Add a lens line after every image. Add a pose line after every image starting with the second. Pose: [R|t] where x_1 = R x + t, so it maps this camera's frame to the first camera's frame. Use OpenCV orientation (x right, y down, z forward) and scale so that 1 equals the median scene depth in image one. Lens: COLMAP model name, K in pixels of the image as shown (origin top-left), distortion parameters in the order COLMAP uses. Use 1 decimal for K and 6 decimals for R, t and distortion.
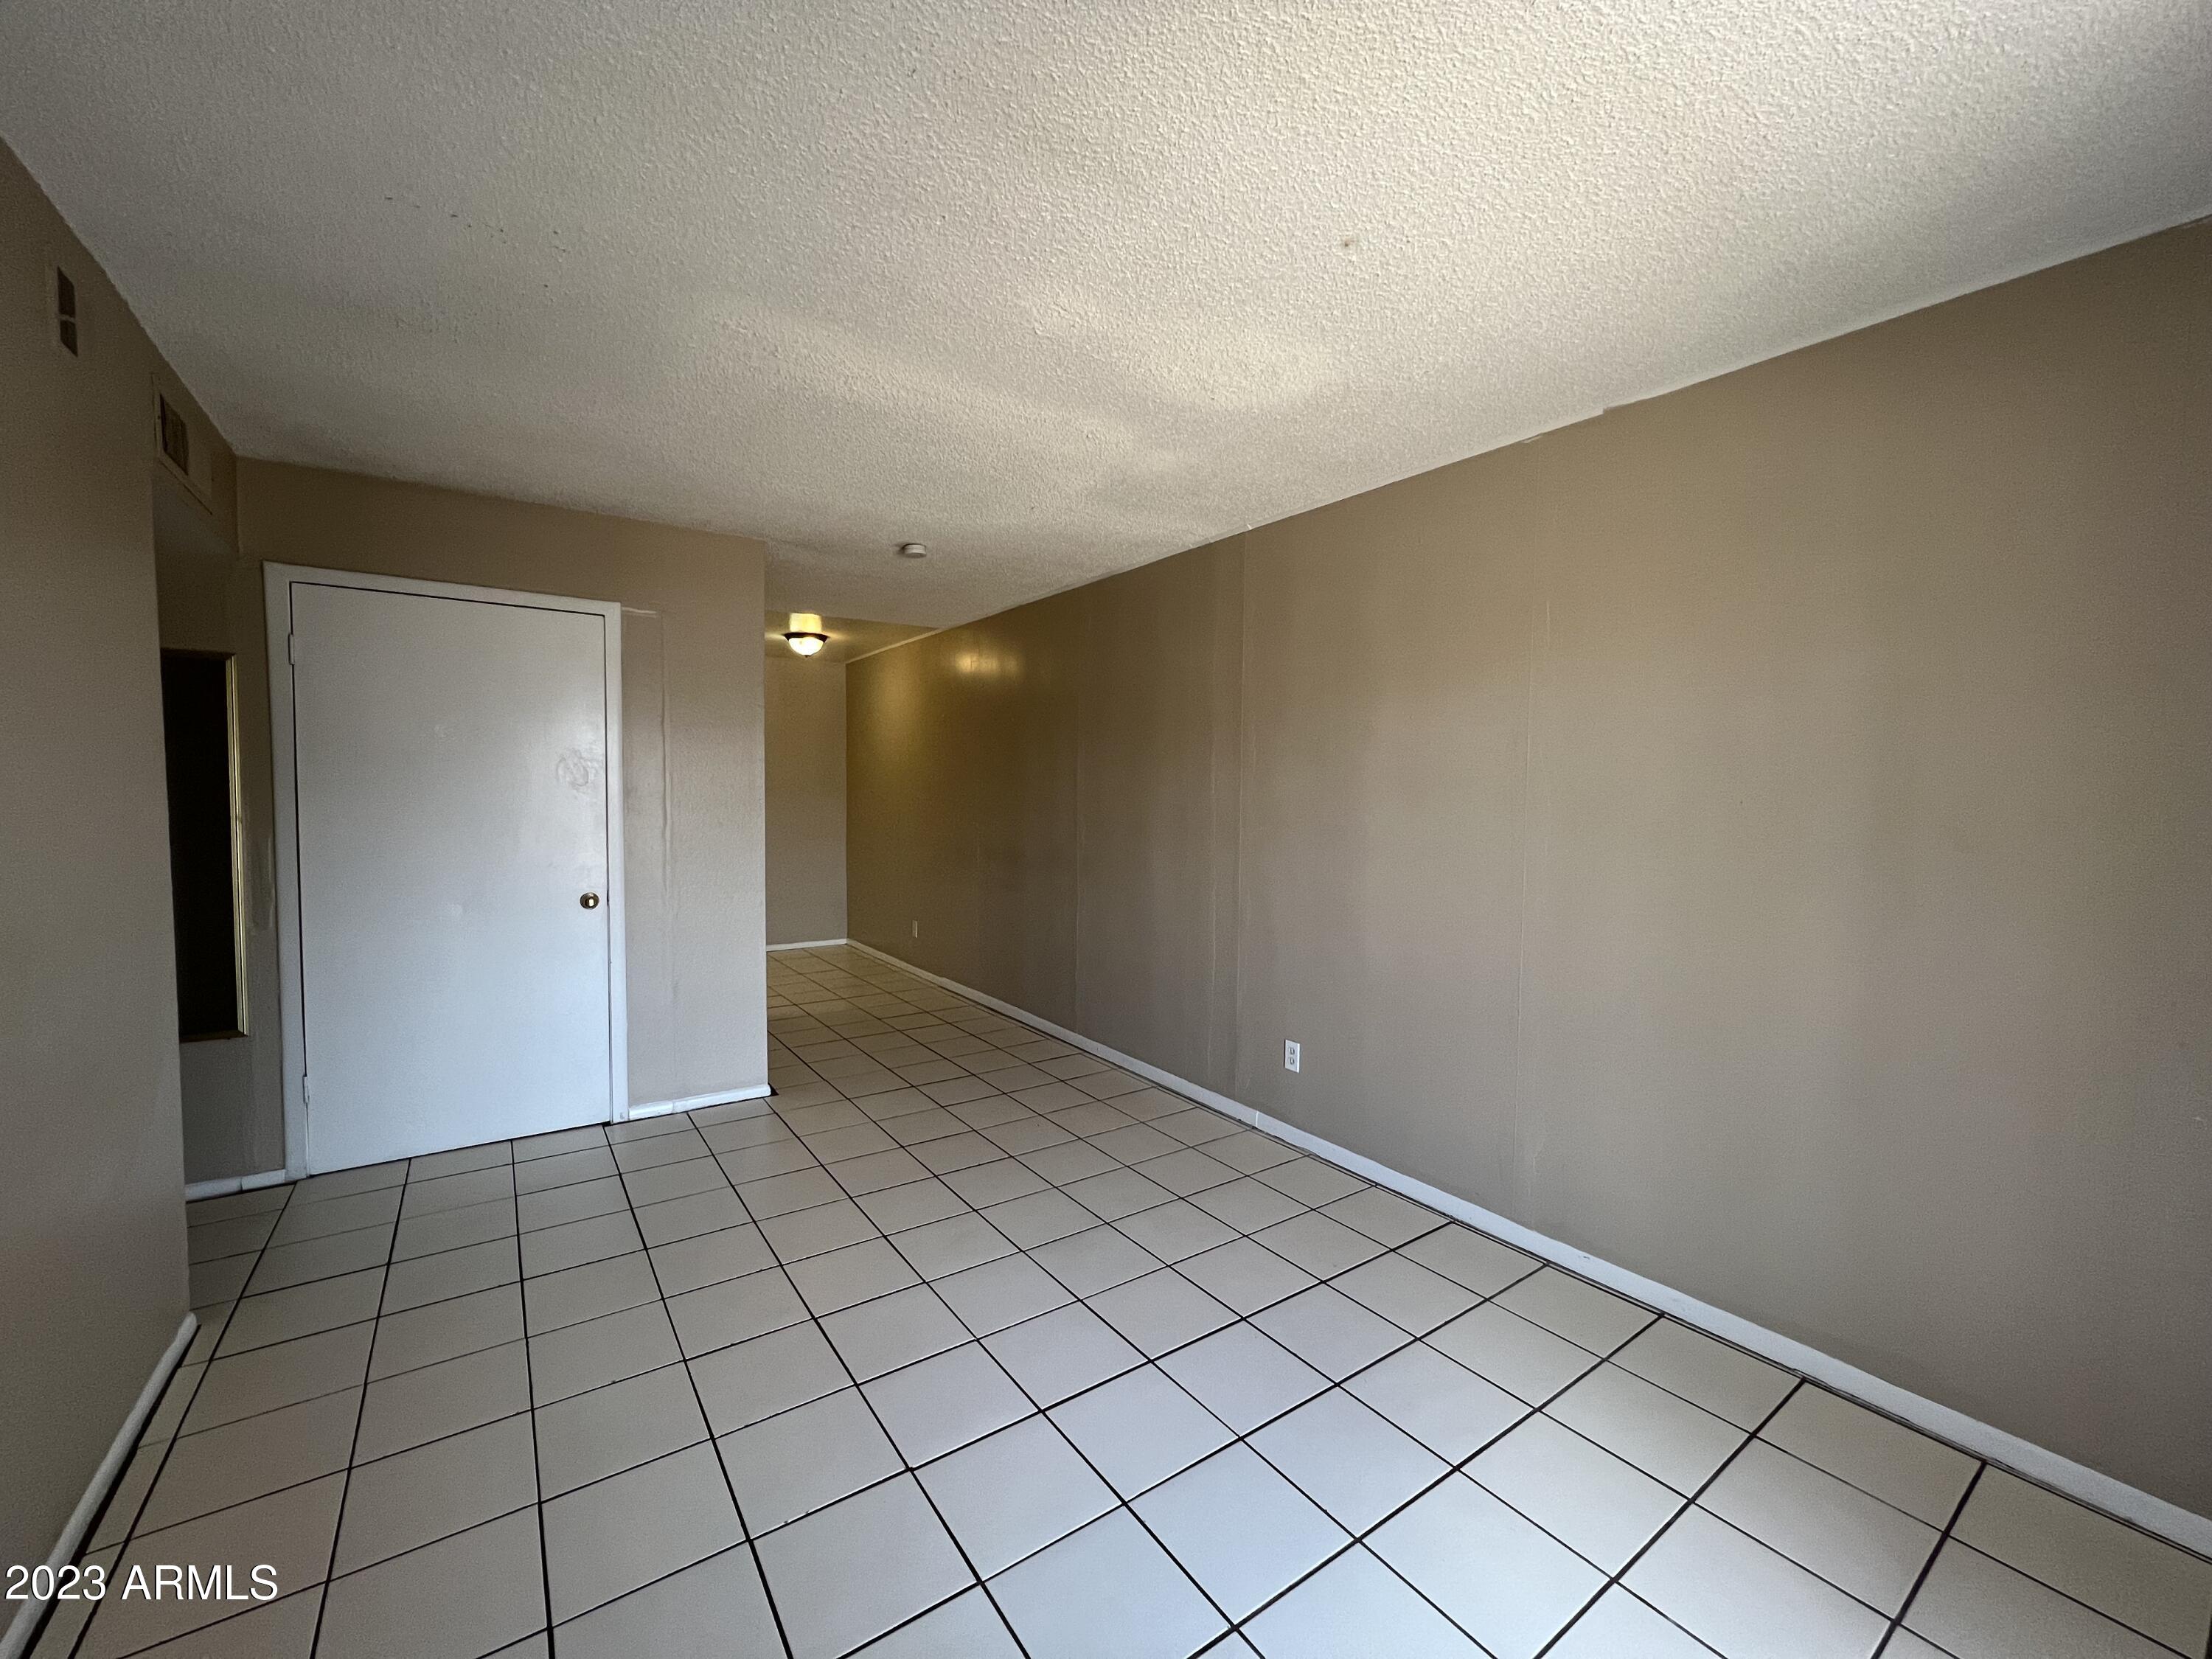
lens RADIAL K [[885.6, 0, 1096.8], [0, 885.6, 828.9], [0, 0, 1]] dist [-0.002027, 0.000062]
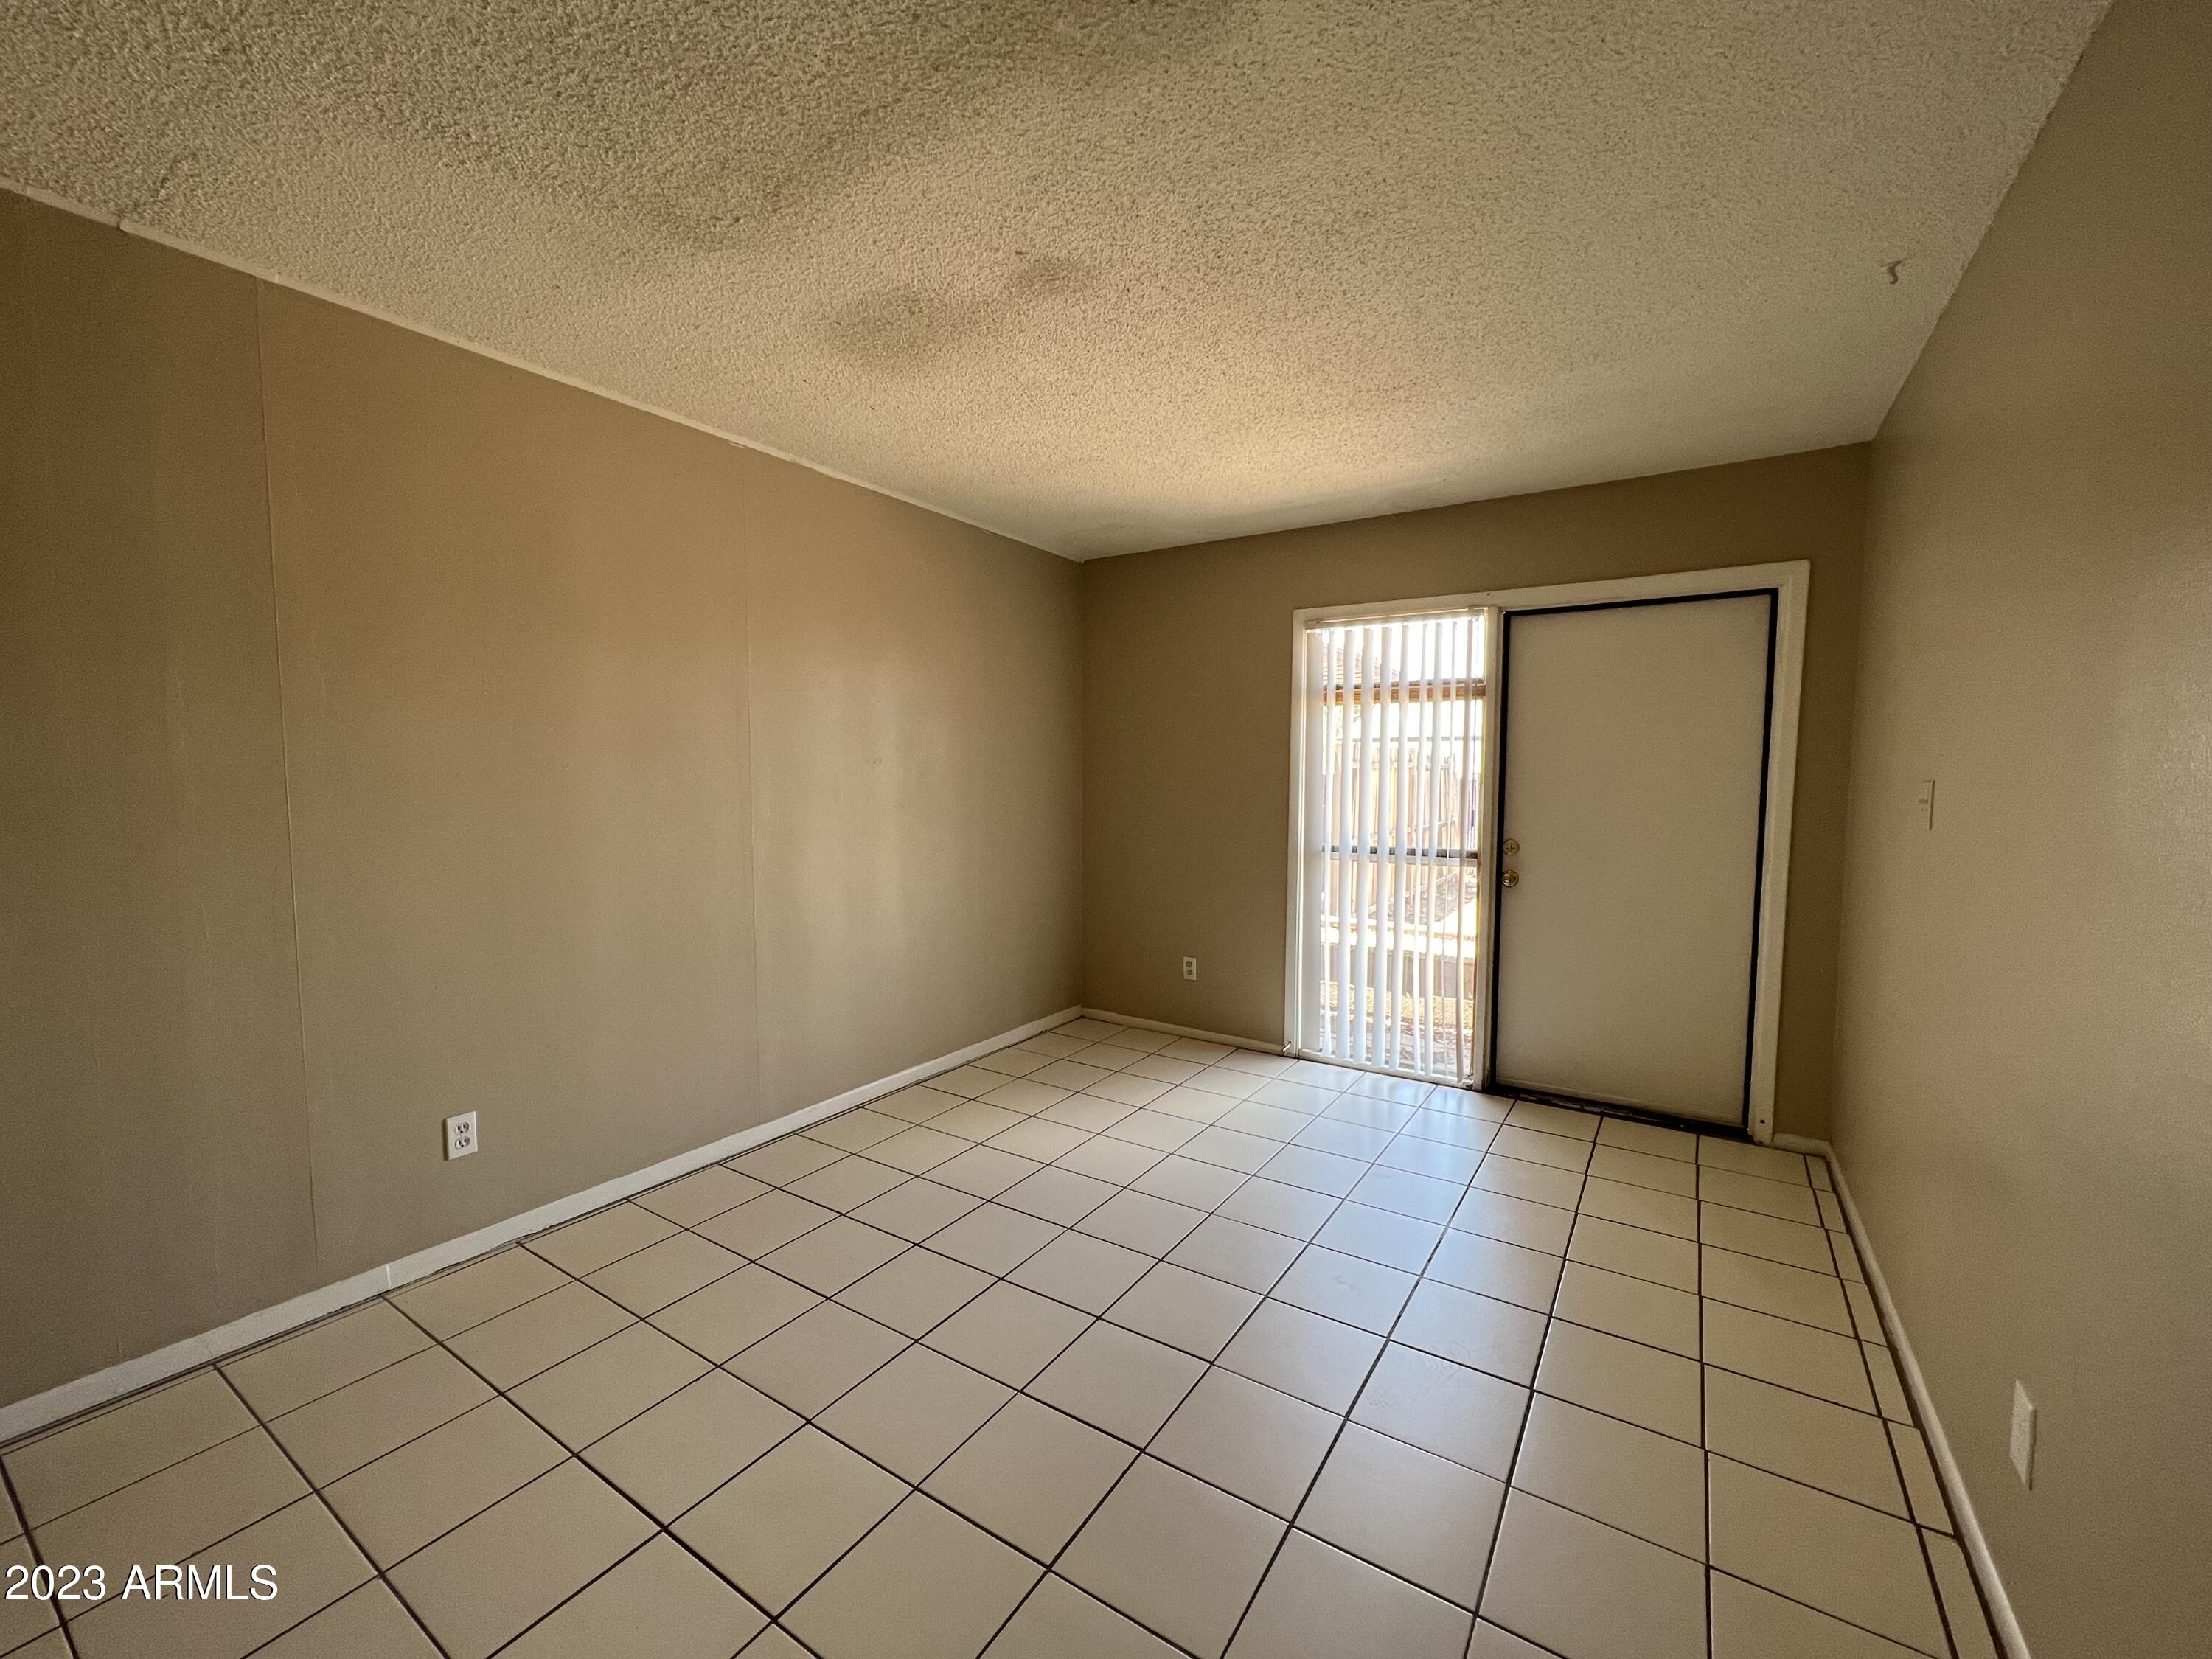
lens RADIAL K [[884.5, 0, 1097.2], [0, 884.5, 829.3], [0, 0, 1]] dist [-0.003769, 0.001341]
pose [[-0.375999, -0.064886, 0.924345, -0.776251], [0.038427, 0.995595, 0.085519, -0.026695], [-0.925823, 0.067675, -0.371849, 1.036900]]
